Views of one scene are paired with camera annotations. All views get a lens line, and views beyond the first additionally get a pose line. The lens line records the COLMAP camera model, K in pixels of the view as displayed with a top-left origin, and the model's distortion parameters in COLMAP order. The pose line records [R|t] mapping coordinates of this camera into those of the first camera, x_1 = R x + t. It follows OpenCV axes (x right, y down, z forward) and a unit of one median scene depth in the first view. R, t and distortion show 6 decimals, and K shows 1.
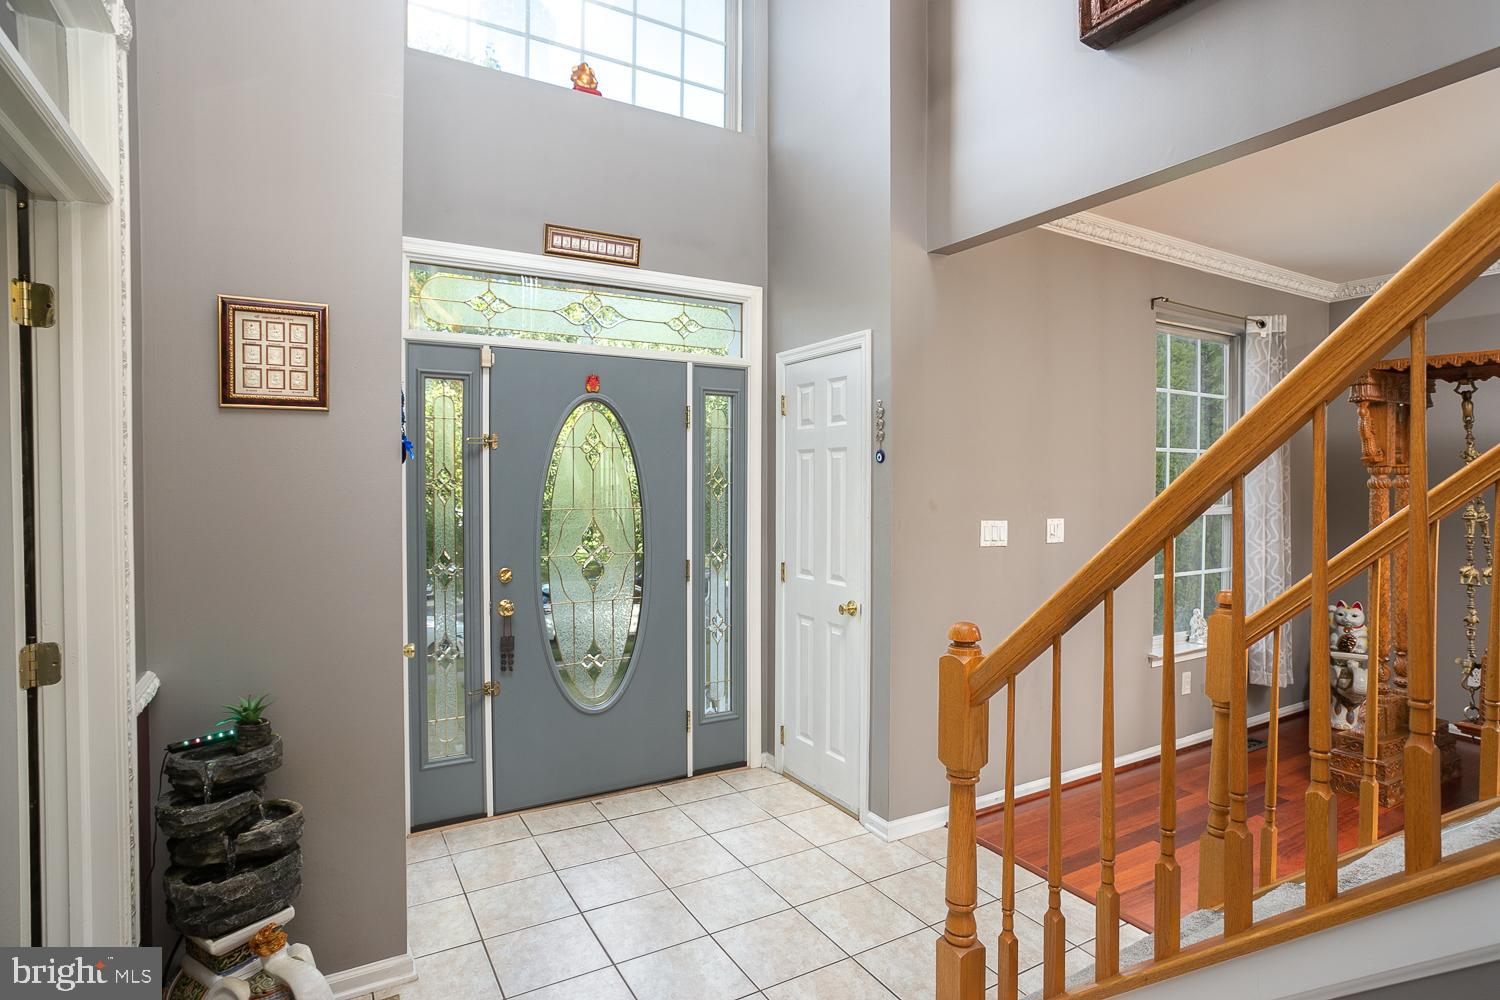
lens RADIAL K [[781.8, 0, 750.0], [0, 781.8, 500.0], [0, 0, 1]] dist [0.002296, 0.000209]
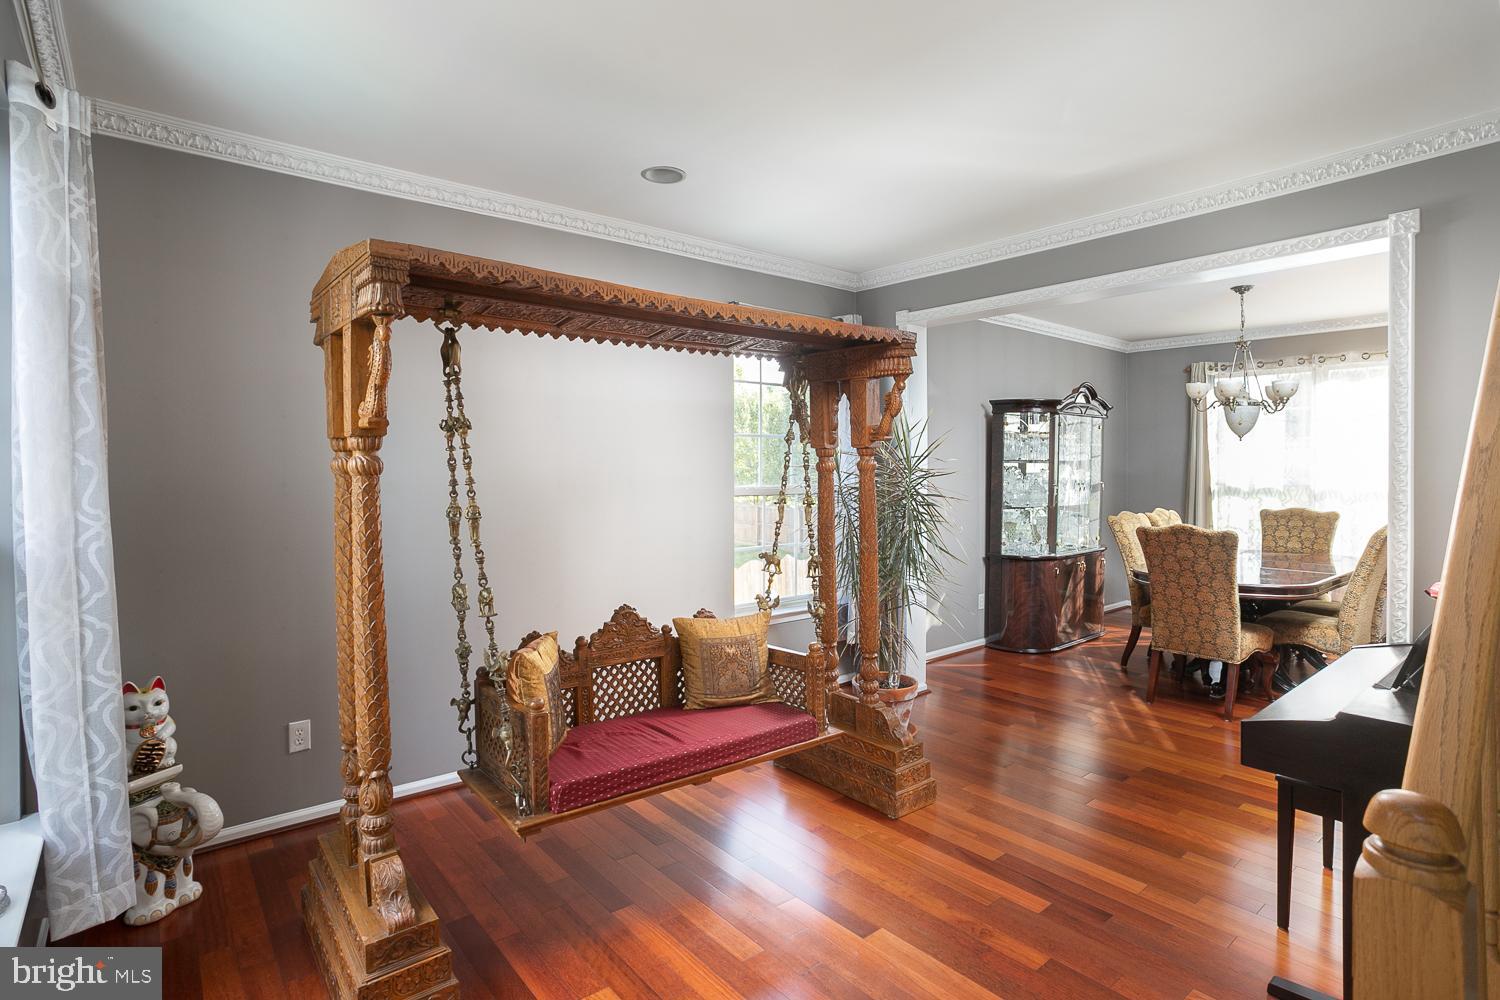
lens RADIAL K [[741.2, 0, 737.0], [0, 741.2, 474.5], [0, 0, 1]] dist [-0.020284, 0.000827]
pose [[-0.162381, -0.012290, 0.986652, 0.197675], [0.023643, 0.999587, 0.016343, -0.014935], [-0.986445, 0.025981, -0.162024, 0.696165]]
